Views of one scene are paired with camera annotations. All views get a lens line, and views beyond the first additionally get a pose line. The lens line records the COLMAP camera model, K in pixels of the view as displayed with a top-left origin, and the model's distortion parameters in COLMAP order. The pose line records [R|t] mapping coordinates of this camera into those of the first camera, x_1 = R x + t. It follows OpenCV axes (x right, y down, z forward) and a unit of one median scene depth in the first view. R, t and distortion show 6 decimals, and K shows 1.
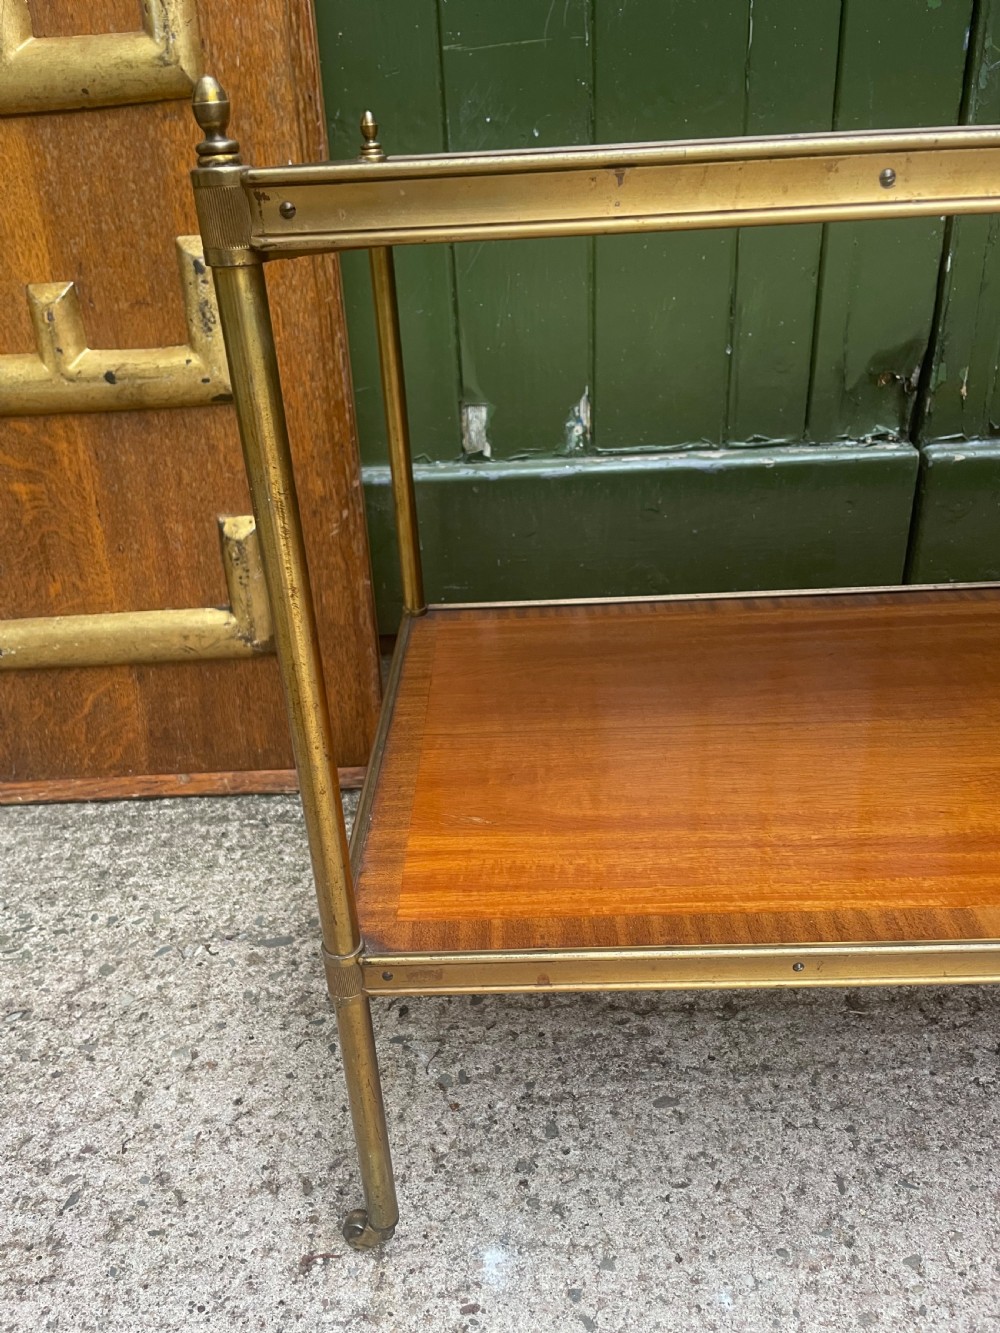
lens RADIAL K [[1018.3, 0, 486.4], [0, 1018.3, 673.5], [0, 0, 1]] dist [0.078707, -0.114041]
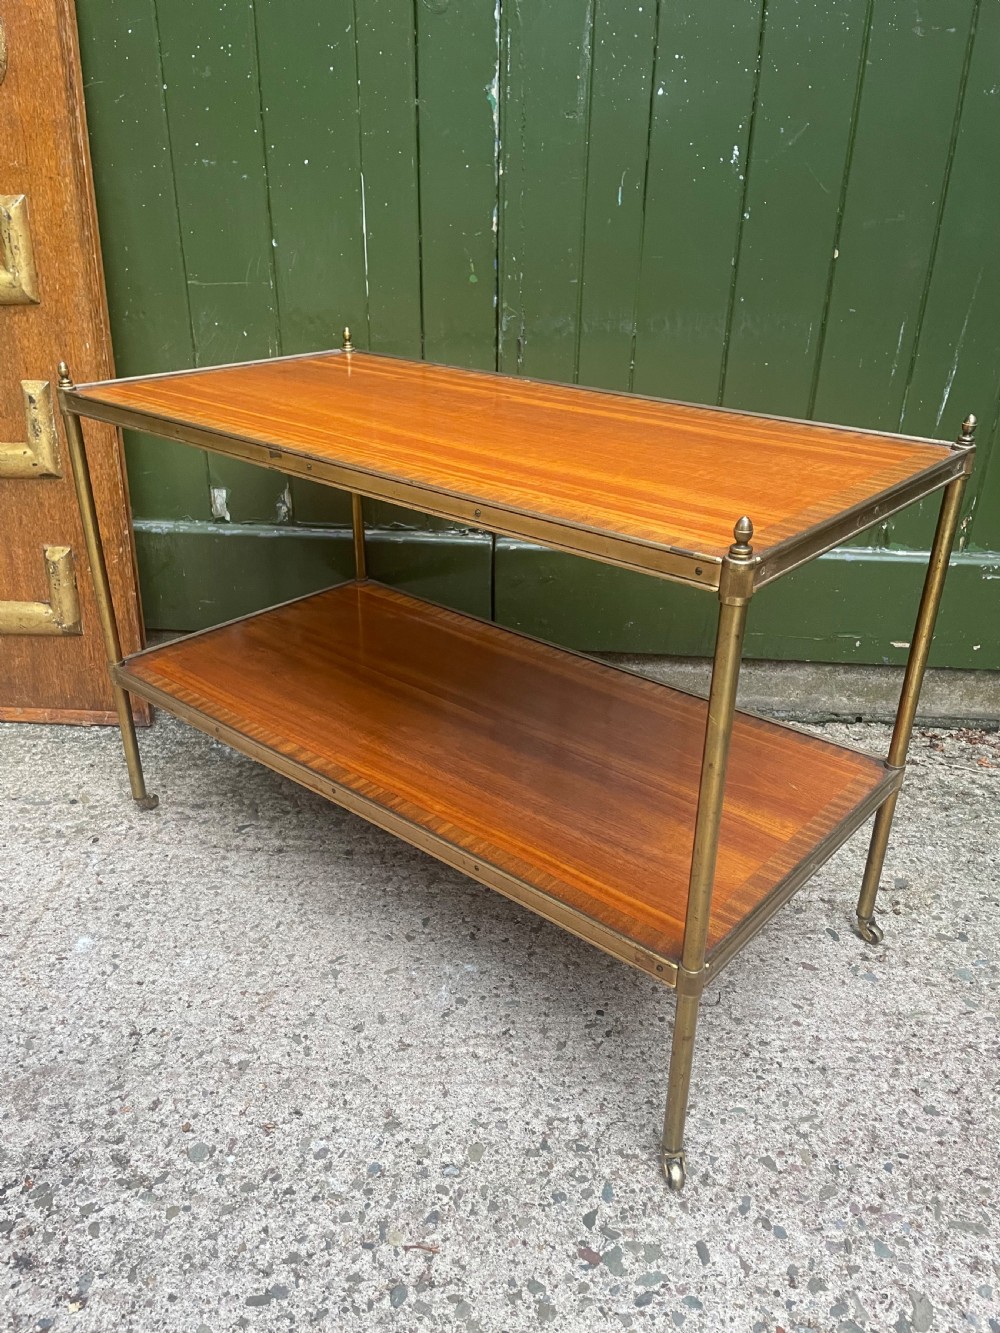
lens RADIAL K [[1018.3, 0, 502.3], [0, 1018.3, 678.4], [0, 0, 1]] dist [0.078707, -0.114041]
pose [[0.996629, 0.080723, -0.014658, 0.605172], [-0.080992, 0.996538, -0.018772, 0.032228], [0.013091, 0.019896, 0.999716, -0.734394]]
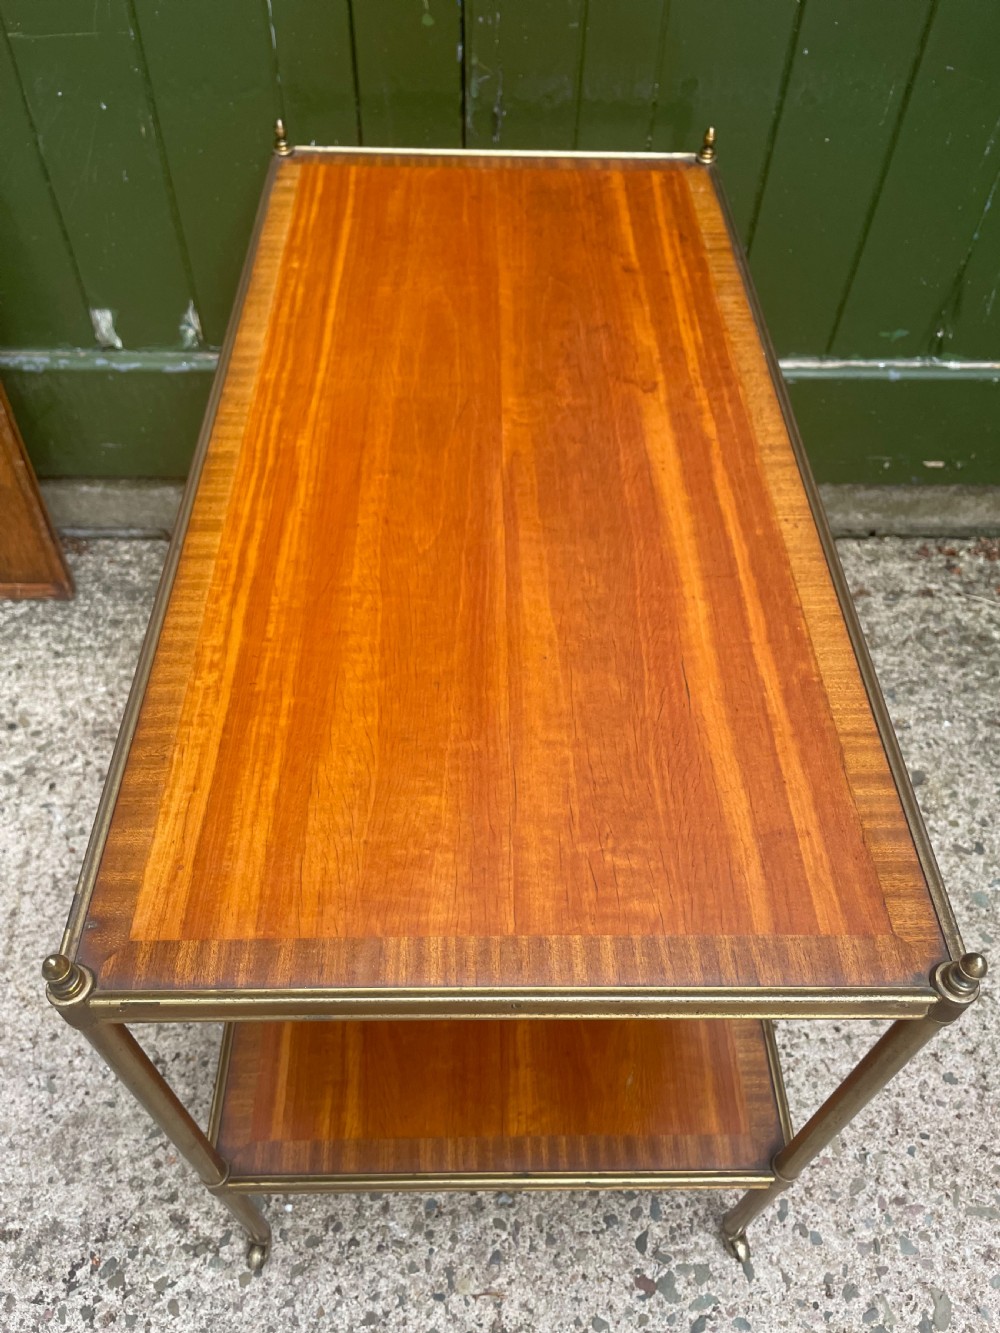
lens RADIAL K [[1018.3, 0, 497.8], [0, 1018.3, 680.5], [0, 0, 1]] dist [0.078707, -0.114041]
pose [[0.996185, 0.010698, 0.086603, 0.454725], [-0.045028, 0.913138, 0.405157, -0.480964], [-0.074746, -0.407511, 0.910136, -0.411237]]
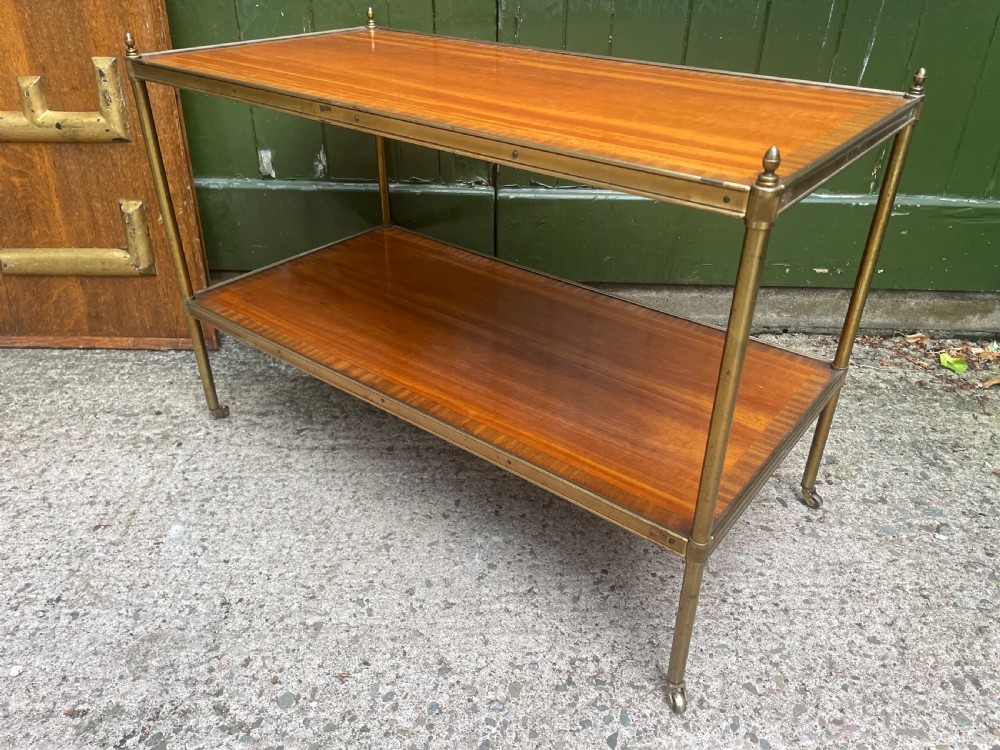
lens RADIAL K [[763.9, 0, 511.7], [0, 763.9, 372.0], [0, 0, 1]] dist [0.078707, -0.114041]
pose [[0.997698, 0.056367, 0.037706, 0.530049], [-0.058634, 0.996353, 0.061997, 0.041357], [-0.034074, -0.064065, 0.997364, -0.596765]]
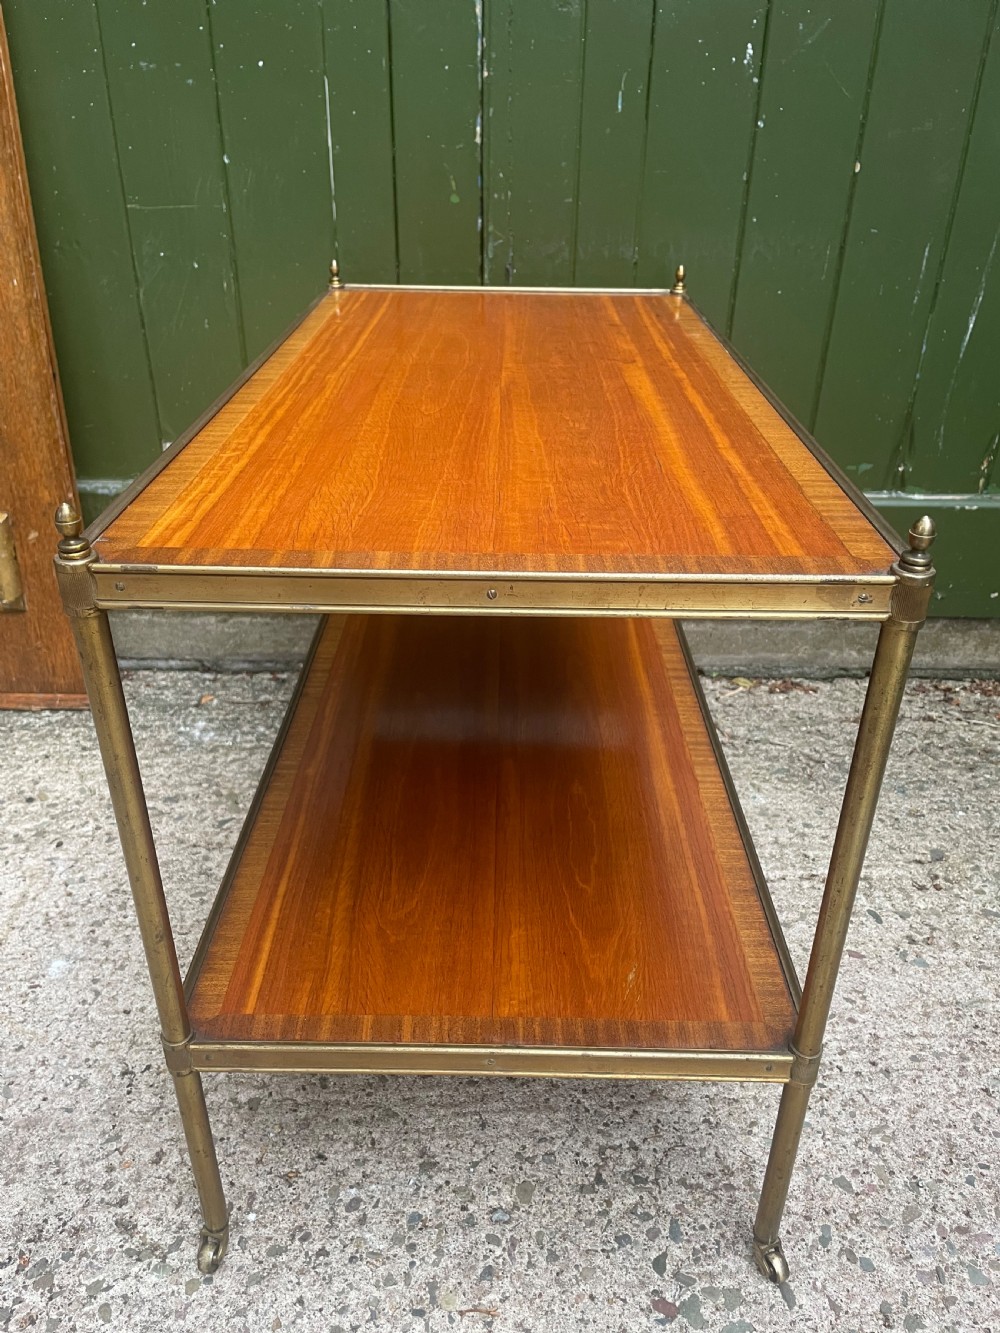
lens RADIAL K [[1018.3, 0, 496.5], [0, 1018.3, 682.6], [0, 0, 1]] dist [0.078707, -0.114041]
pose [[0.997898, 0.046850, 0.044780, 0.498641], [-0.048765, 0.997898, 0.042677, -0.016483], [-0.042686, -0.044771, 0.998085, -0.581114]]
